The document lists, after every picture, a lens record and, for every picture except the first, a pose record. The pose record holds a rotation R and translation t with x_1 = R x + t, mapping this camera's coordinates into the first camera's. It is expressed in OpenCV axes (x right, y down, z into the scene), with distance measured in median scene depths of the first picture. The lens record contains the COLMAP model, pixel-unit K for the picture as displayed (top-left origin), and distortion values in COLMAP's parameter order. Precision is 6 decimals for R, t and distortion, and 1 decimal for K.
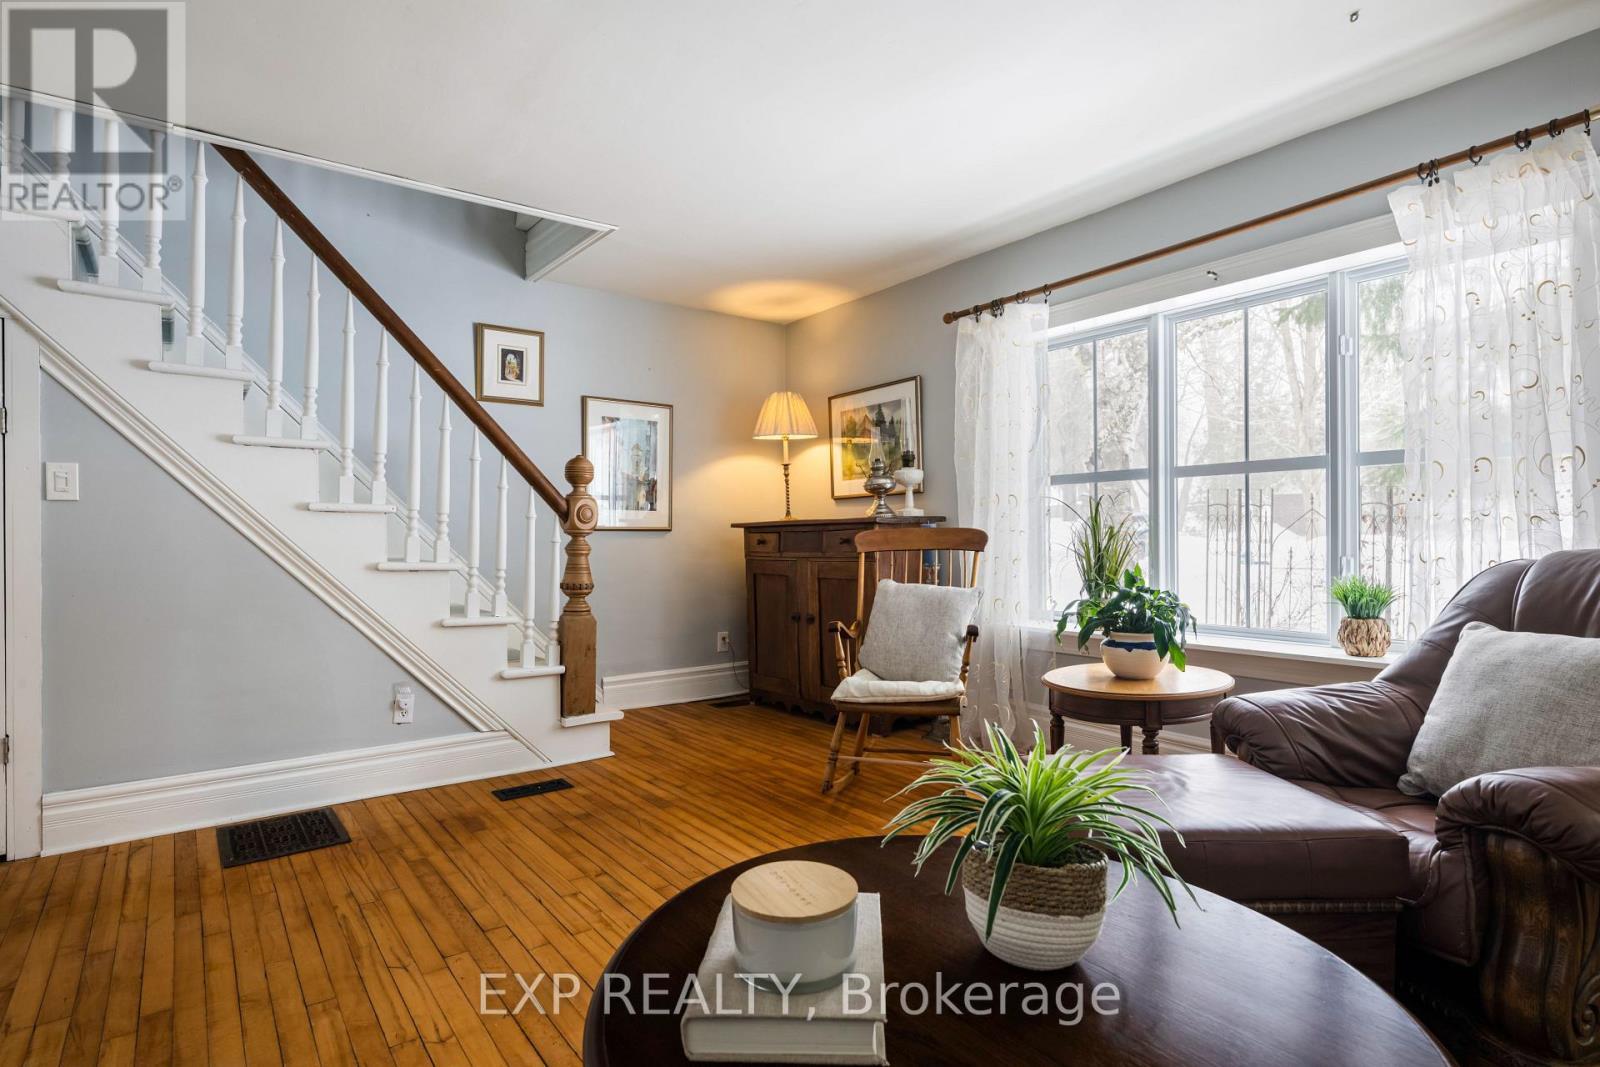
lens RADIAL K [[837.3, 0, 791.8], [0, 837.3, 542.8], [0, 0, 1]] dist [-0.000842, 0.000407]
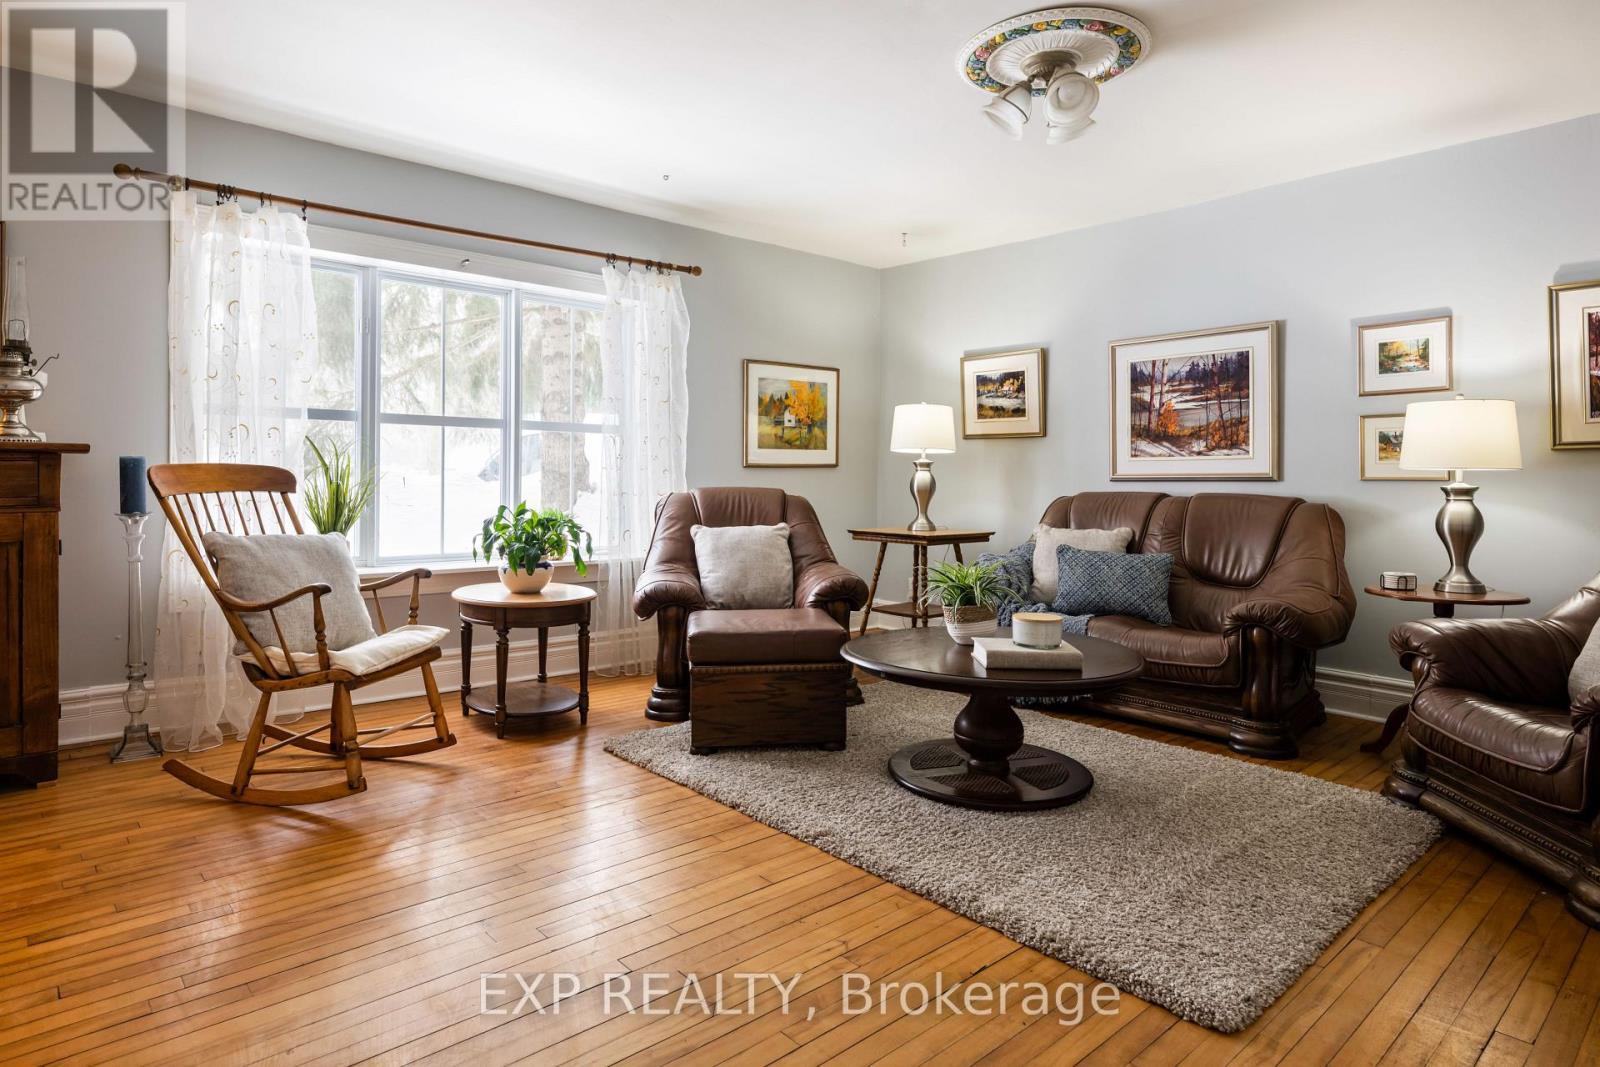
lens RADIAL K [[902.4, 0, 799.7], [0, 902.4, 491.5], [0, 0, 1]] dist [0.001631, 0.000297]
pose [[-0.116100, -0.005628, 0.993222, -0.838660], [0.004861, 0.999969, 0.006234, 0.008277], [-0.993226, 0.005552, -0.116069, 0.651409]]
